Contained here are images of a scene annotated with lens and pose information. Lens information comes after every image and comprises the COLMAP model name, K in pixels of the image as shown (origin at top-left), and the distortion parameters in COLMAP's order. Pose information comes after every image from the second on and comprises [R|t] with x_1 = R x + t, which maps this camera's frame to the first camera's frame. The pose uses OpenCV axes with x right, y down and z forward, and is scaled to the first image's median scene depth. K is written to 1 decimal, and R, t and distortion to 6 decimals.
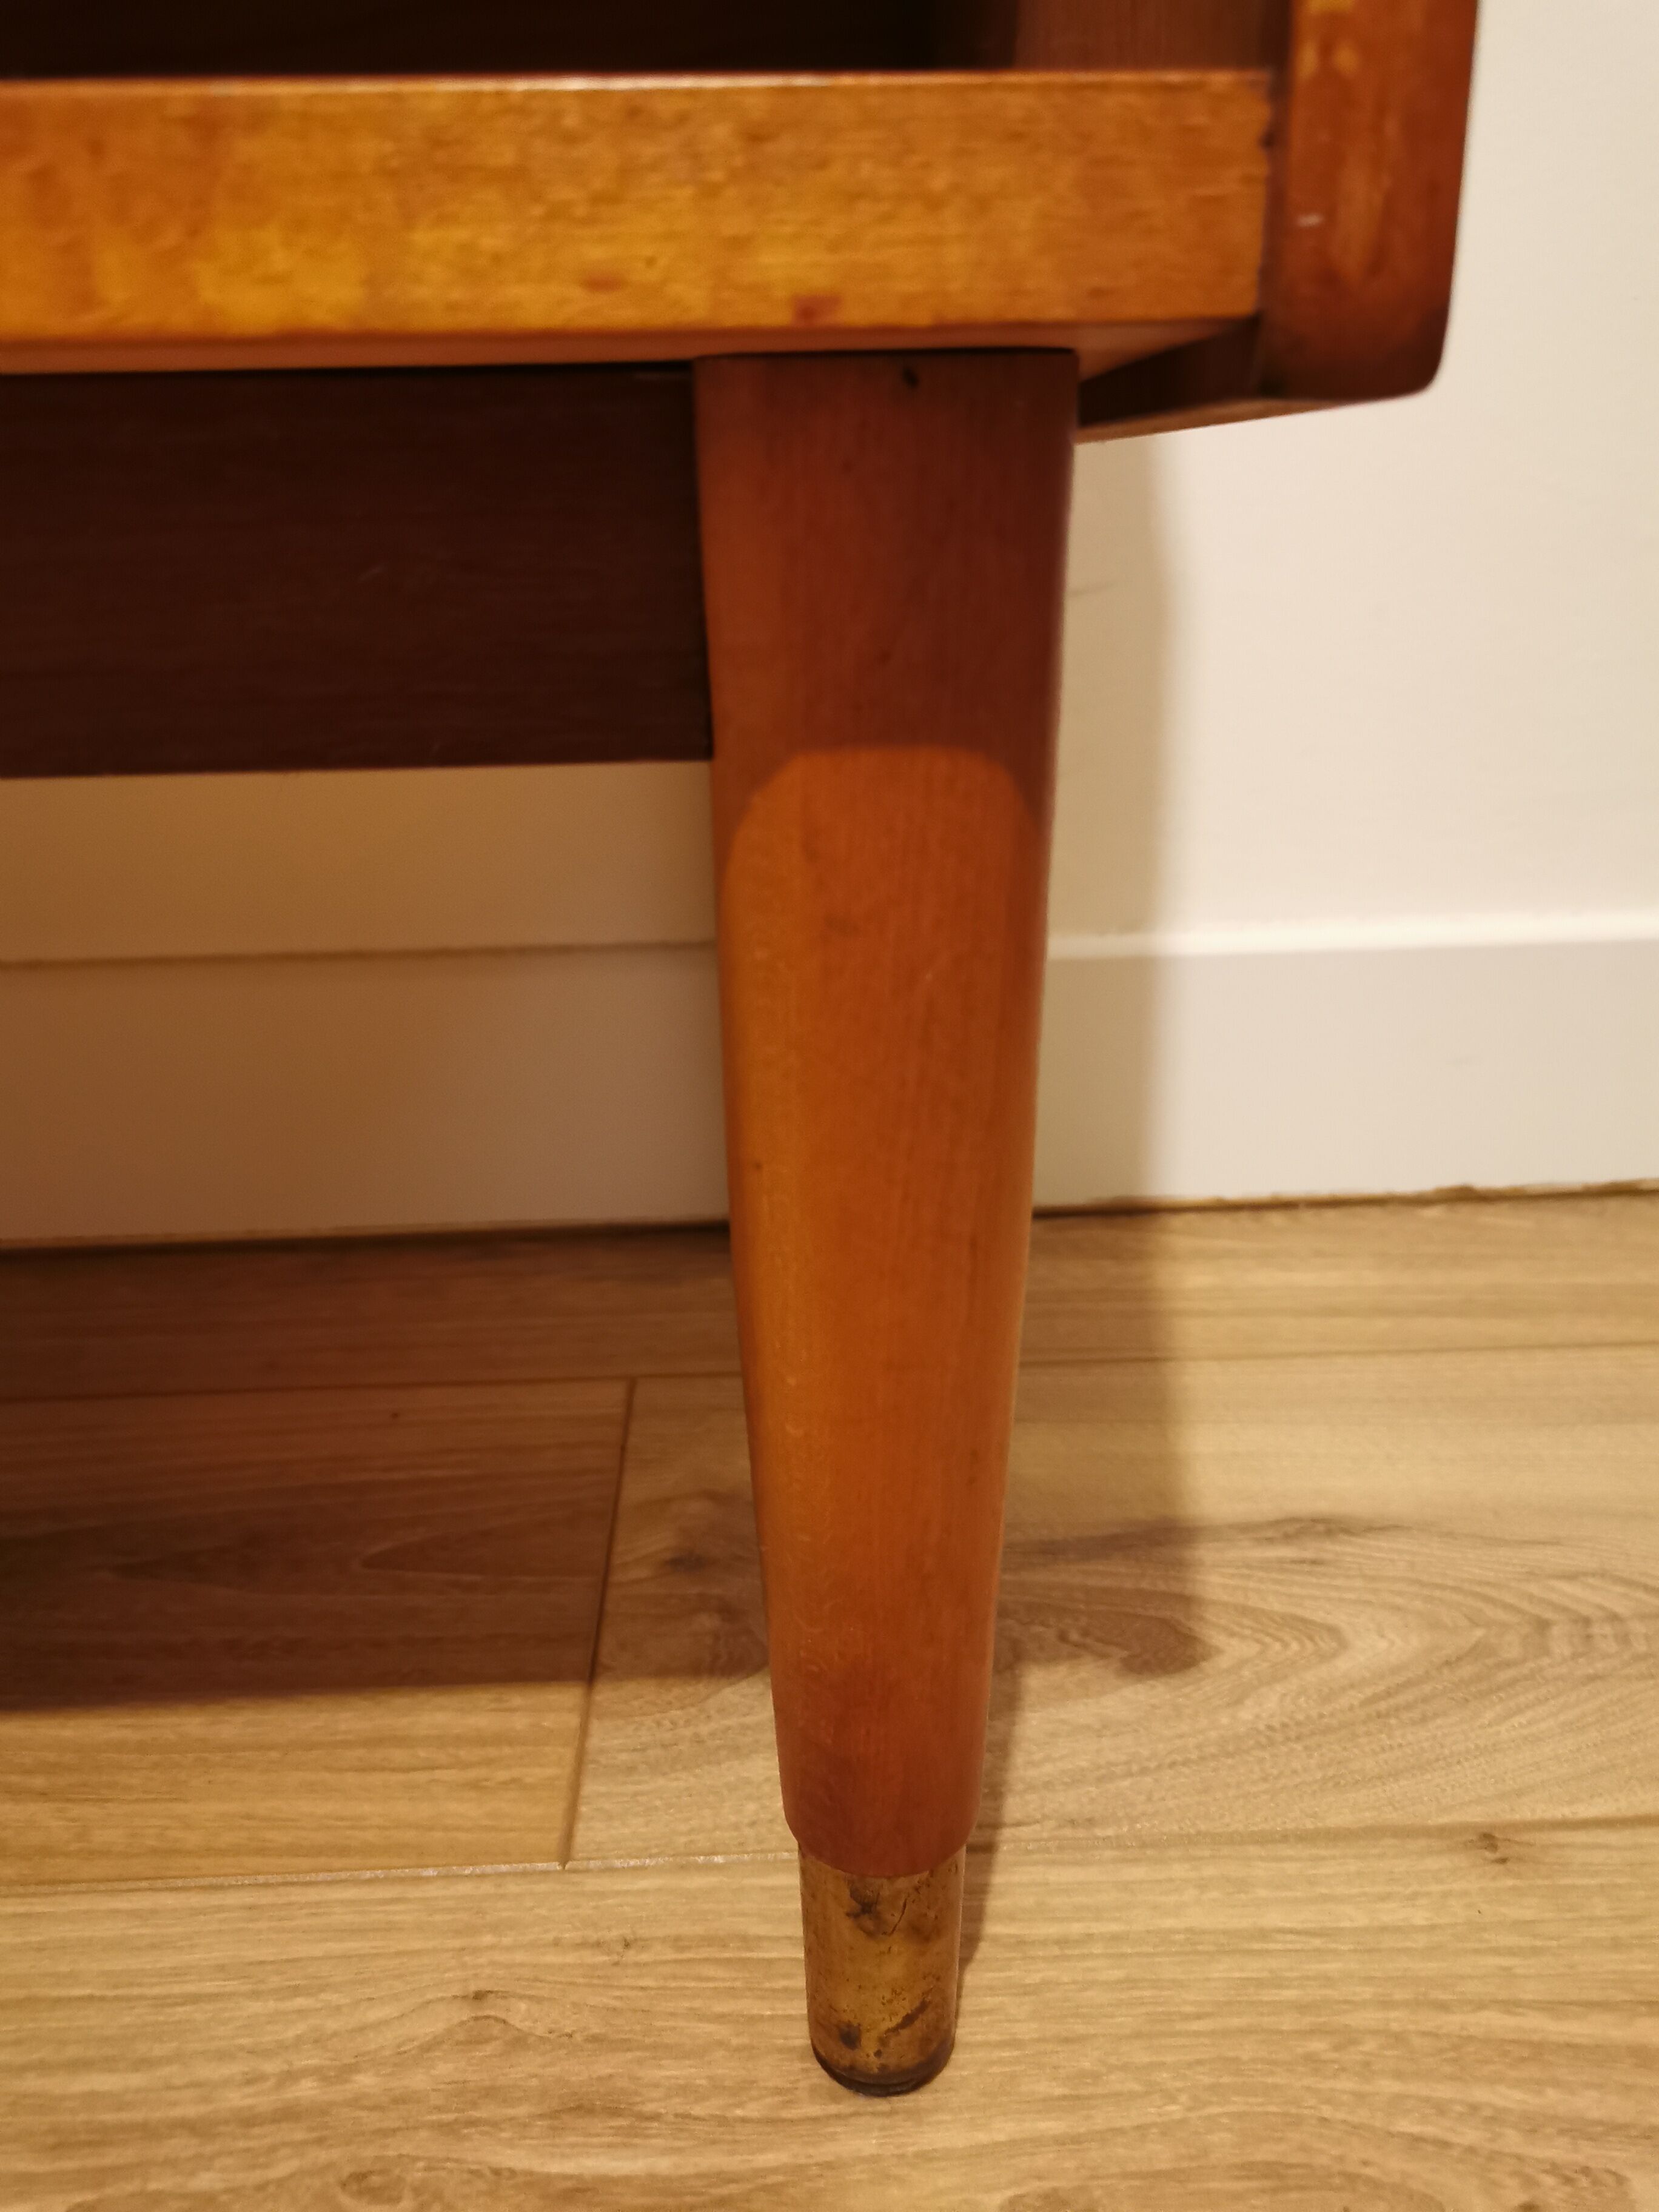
lens RADIAL K [[1735.8, 0, 844.6], [0, 1735.8, 1129.6], [0, 0, 1]] dist [0.031055, -0.020255]
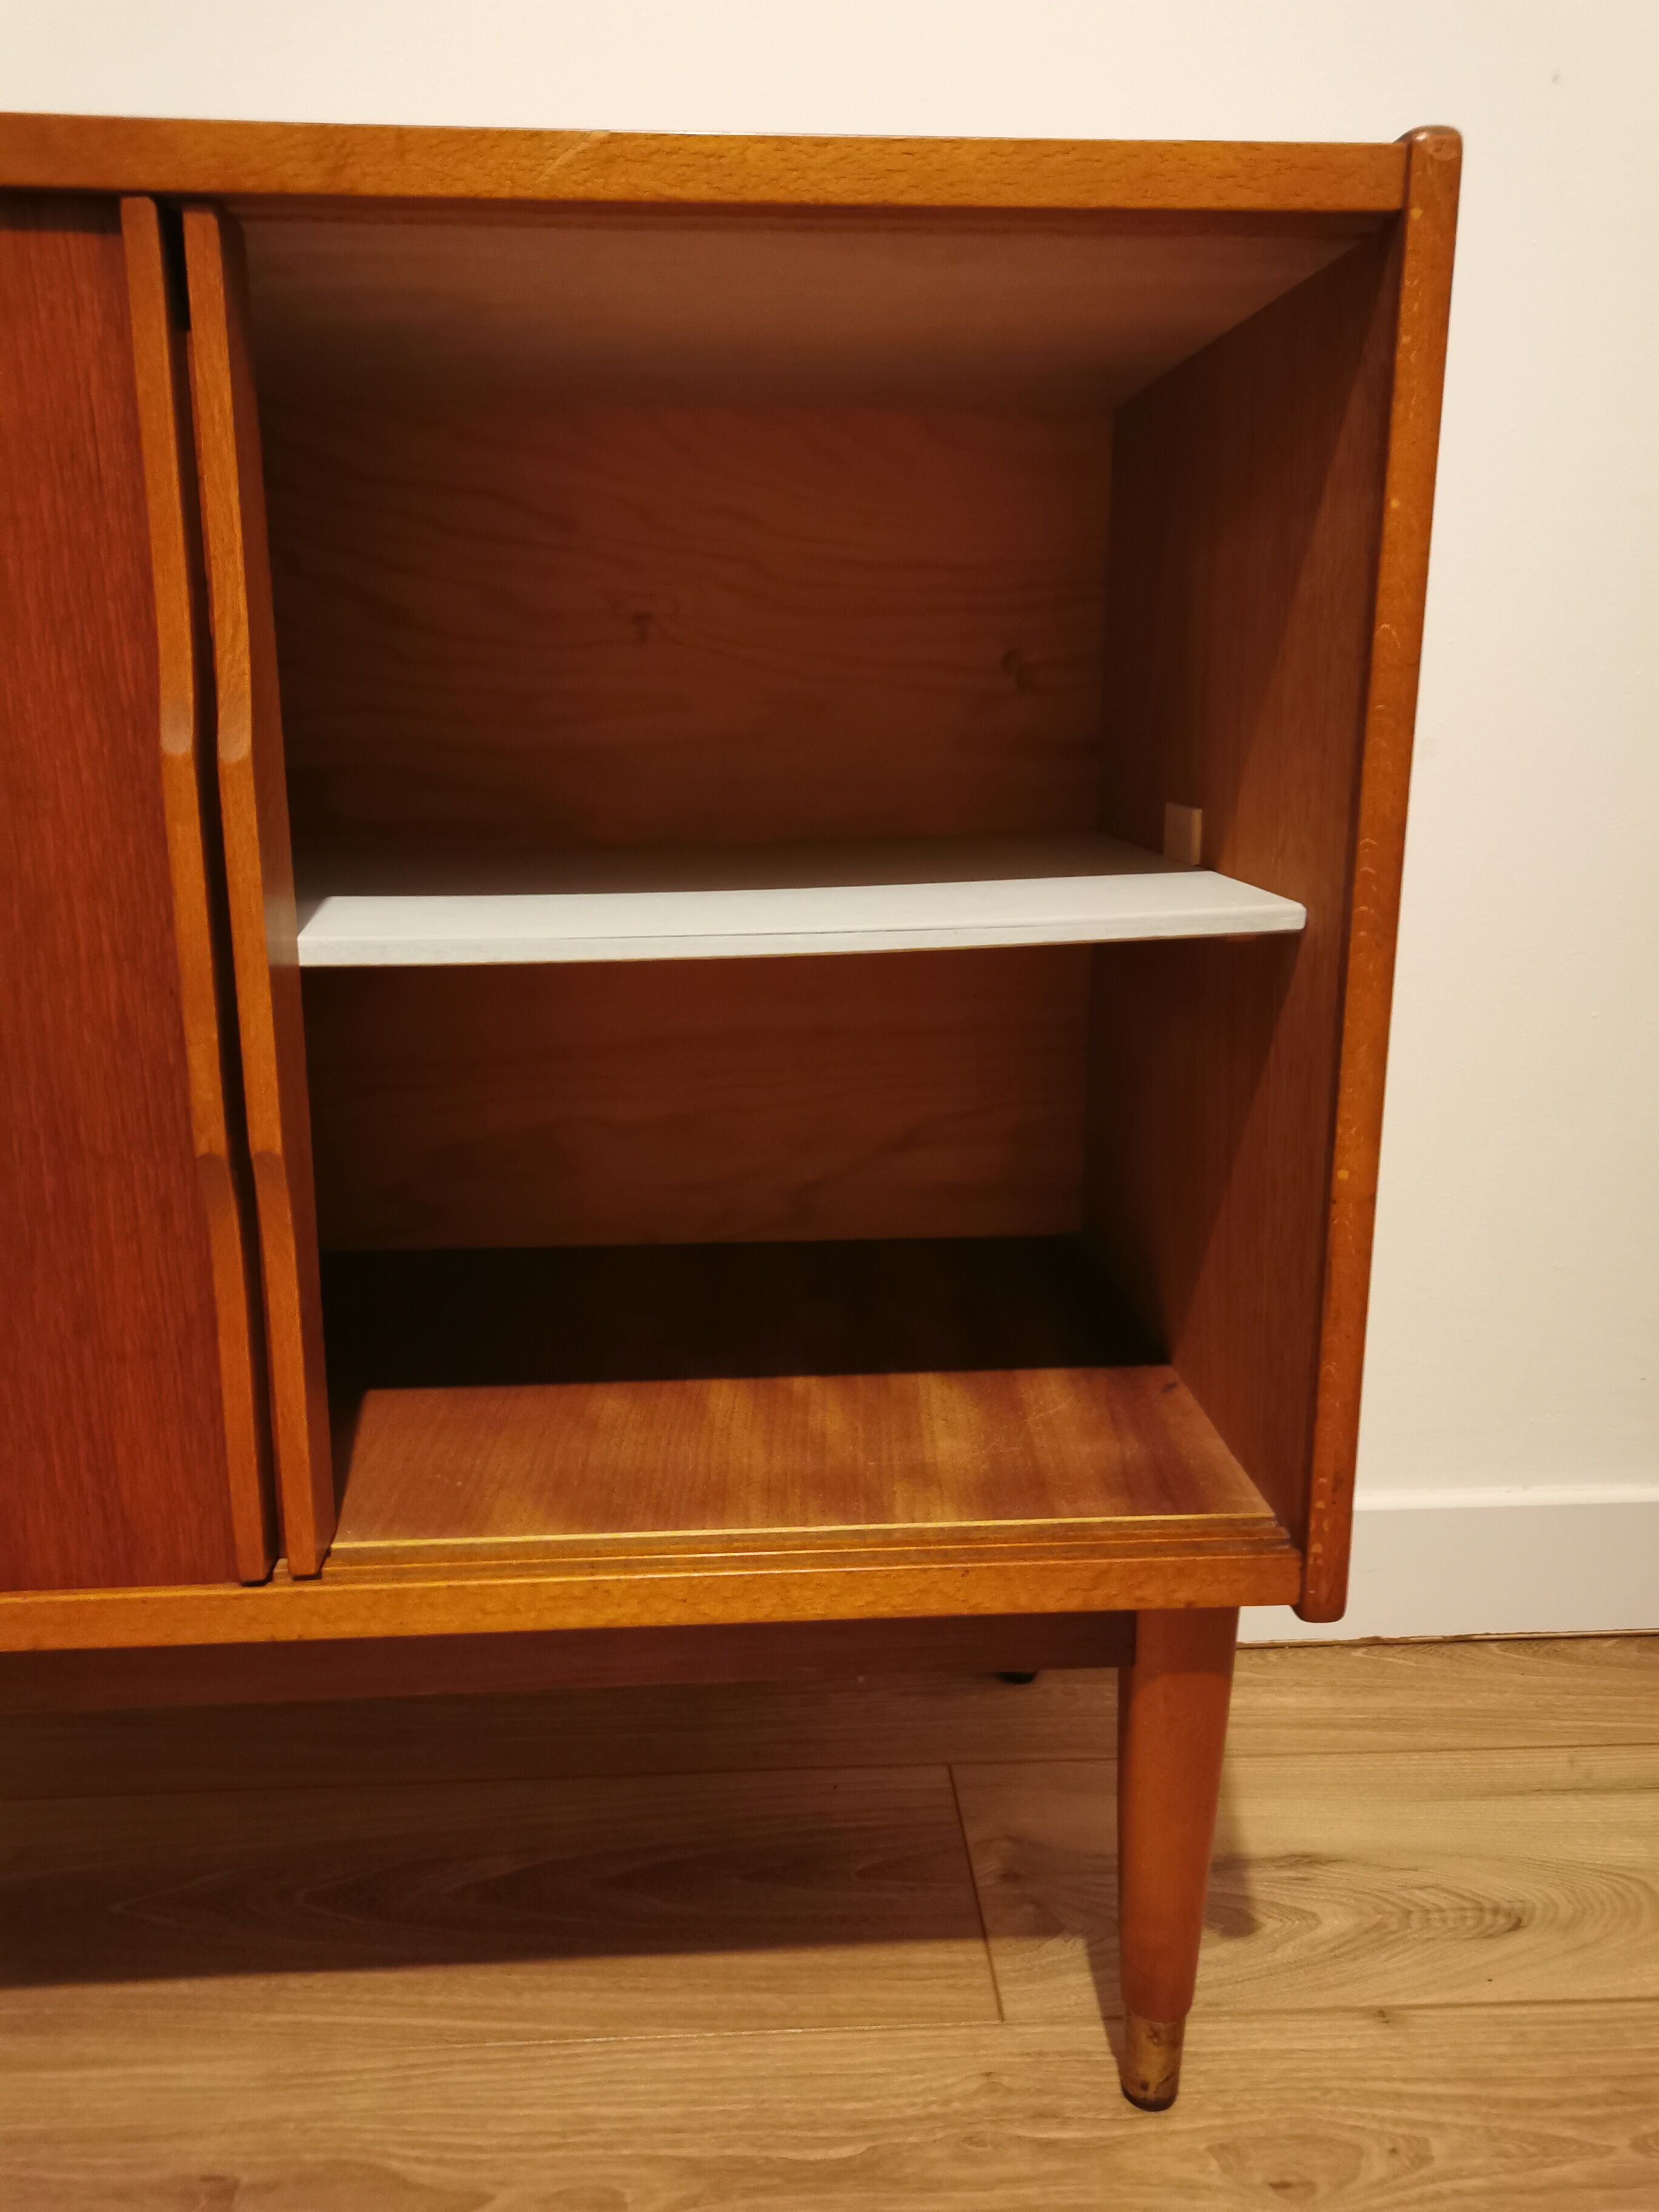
lens RADIAL K [[1735.8, 0, 831.3], [0, 1735.8, 1114.7], [0, 0, 1]] dist [0.031055, -0.020255]
pose [[0.999597, 0.014325, 0.024490, -0.468296], [-0.011755, 0.994710, -0.102046, -0.570796], [-0.025822, 0.101718, 0.994478, -1.508168]]
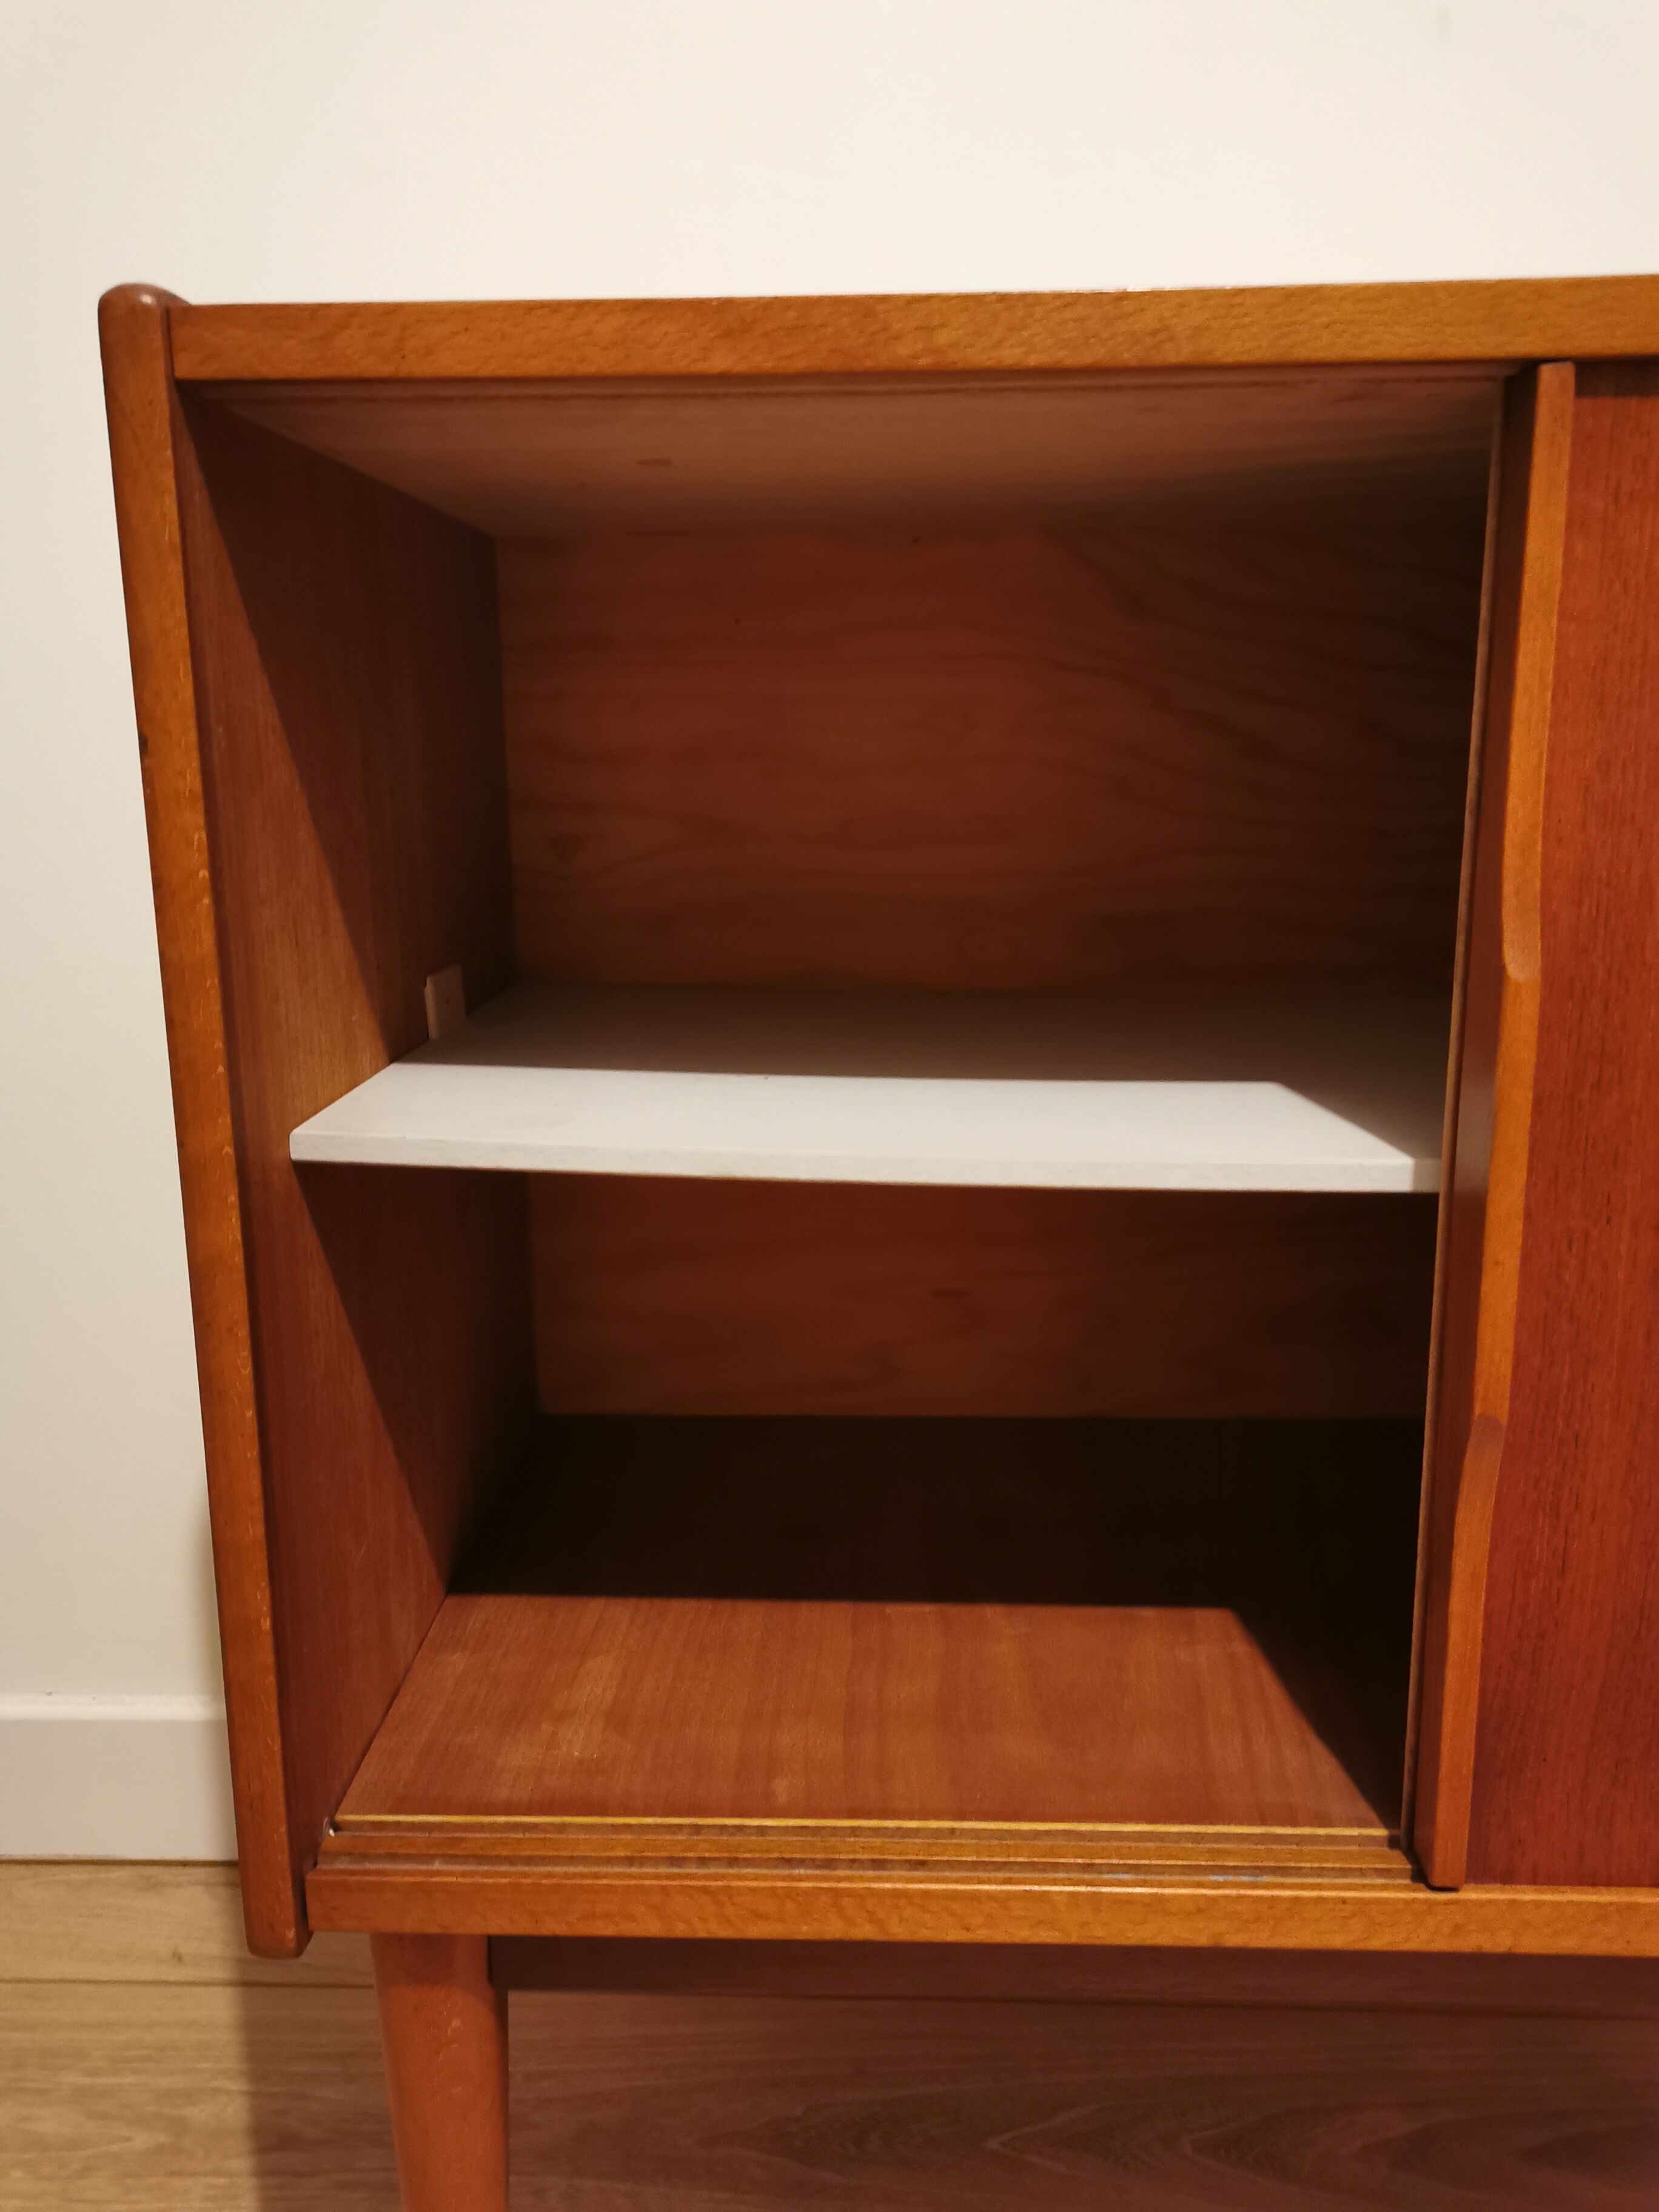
lens RADIAL K [[1735.8, 0, 812.5], [0, 1735.8, 1115.9], [0, 0, 1]] dist [0.031055, -0.020255]
pose [[0.995931, 0.025326, -0.086491, -1.528389], [-0.035746, 0.991991, -0.121146, -0.757724], [0.082730, 0.123745, 0.988859, -1.363256]]
